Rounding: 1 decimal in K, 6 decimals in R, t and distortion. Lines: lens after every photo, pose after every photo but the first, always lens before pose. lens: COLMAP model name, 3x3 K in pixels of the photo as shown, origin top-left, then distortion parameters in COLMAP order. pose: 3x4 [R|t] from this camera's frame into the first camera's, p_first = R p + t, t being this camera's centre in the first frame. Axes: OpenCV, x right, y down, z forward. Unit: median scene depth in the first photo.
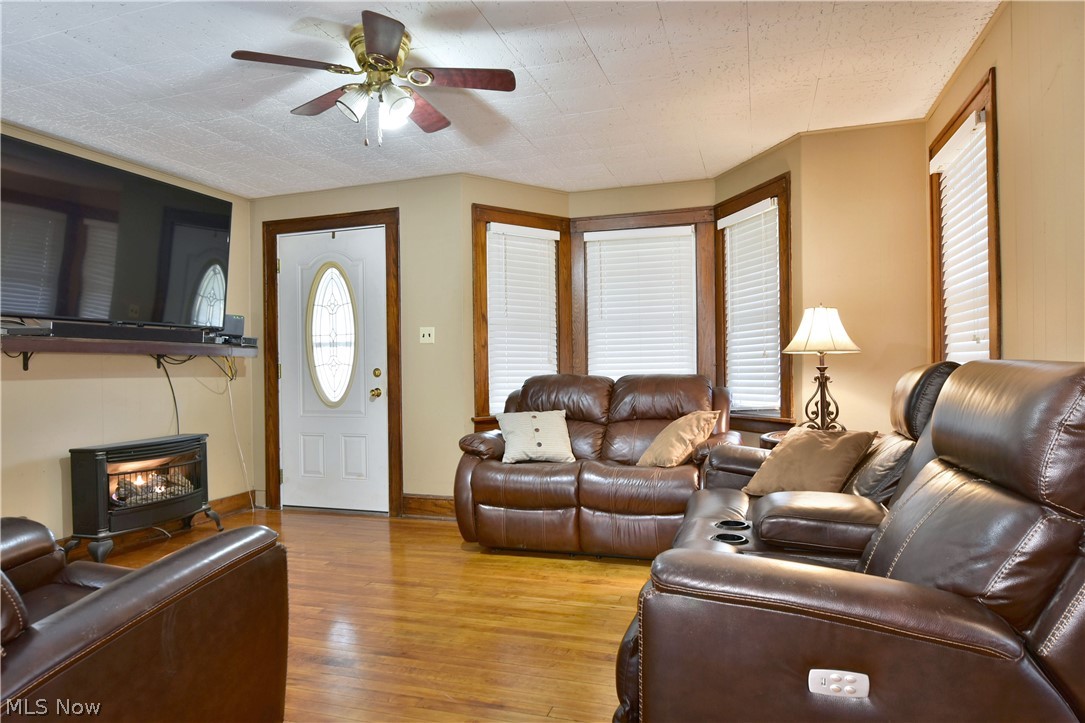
lens RADIAL K [[661.9, 0, 542.5], [0, 661.9, 361.5], [0, 0, 1]] dist [-0.021288, -0.000213]
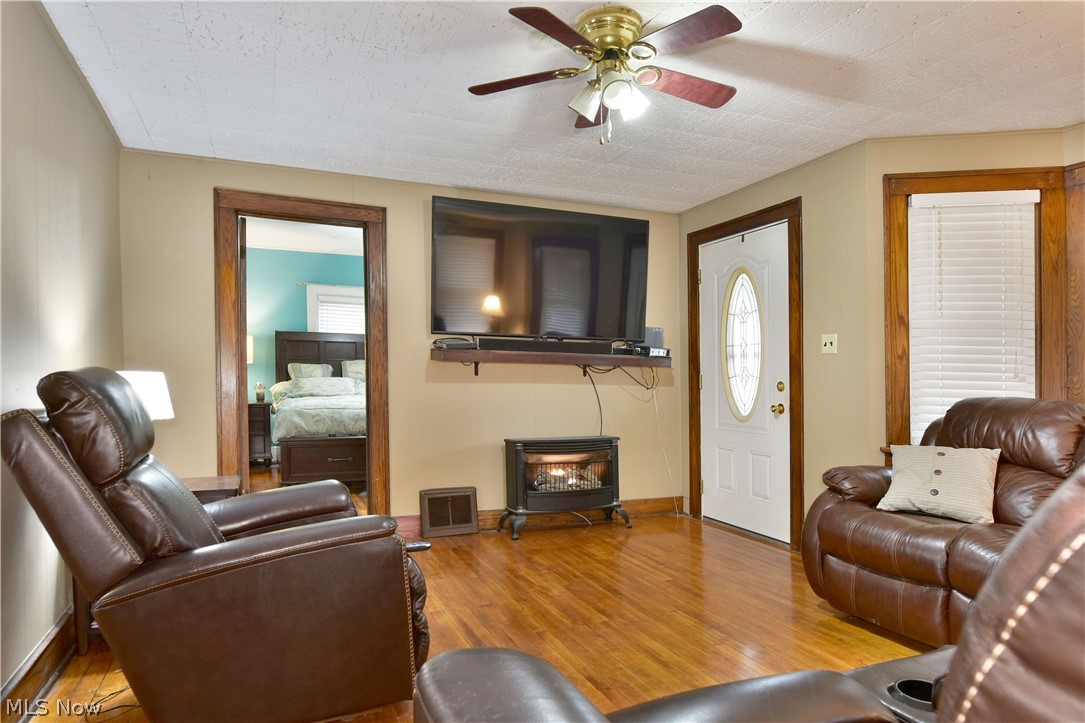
lens RADIAL K [[662.7, 0, 541.4], [0, 662.7, 386.9], [0, 0, 1]] dist [-0.022145, -0.000645]
pose [[0.650338, 0.033124, -0.758923, 0.229963], [-0.016372, 0.999428, 0.029591, -0.004022], [0.759469, -0.006819, 0.650508, 0.181218]]
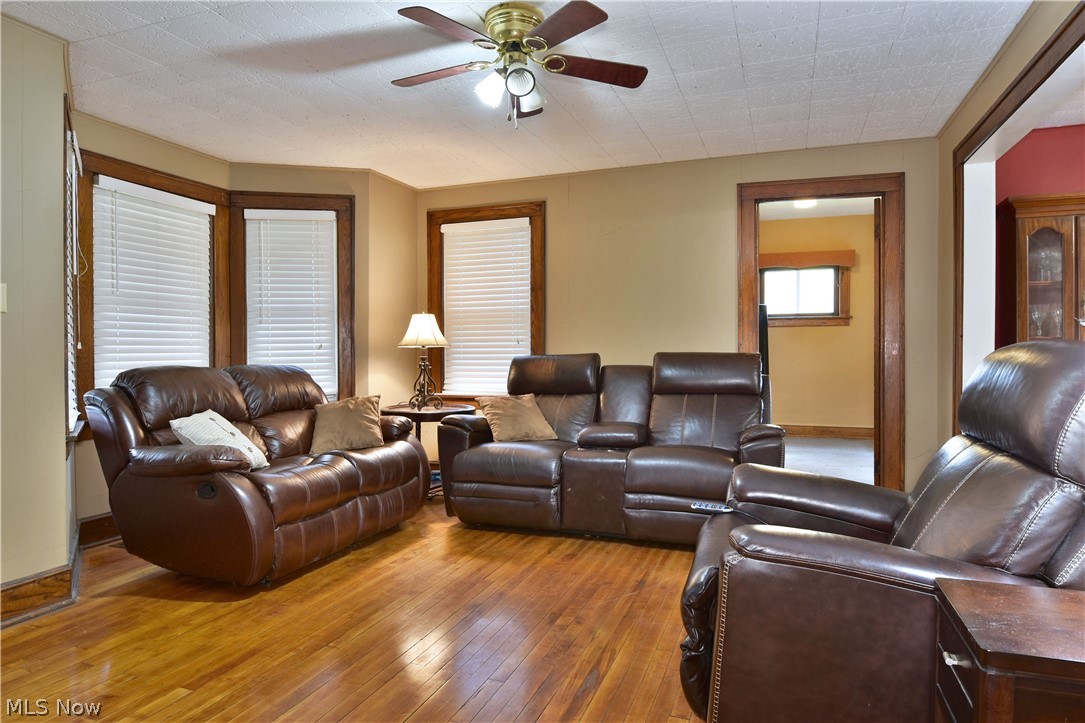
lens RADIAL K [[661.9, 0, 542.5], [0, 661.9, 361.5], [0, 0, 1]] dist [-0.021288, -0.000213]
pose [[0.034475, 0.005247, 0.999392, -0.724469], [-0.000299, 0.999986, -0.005240, 0.018616], [-0.999406, -0.000118, 0.034476, 0.545502]]
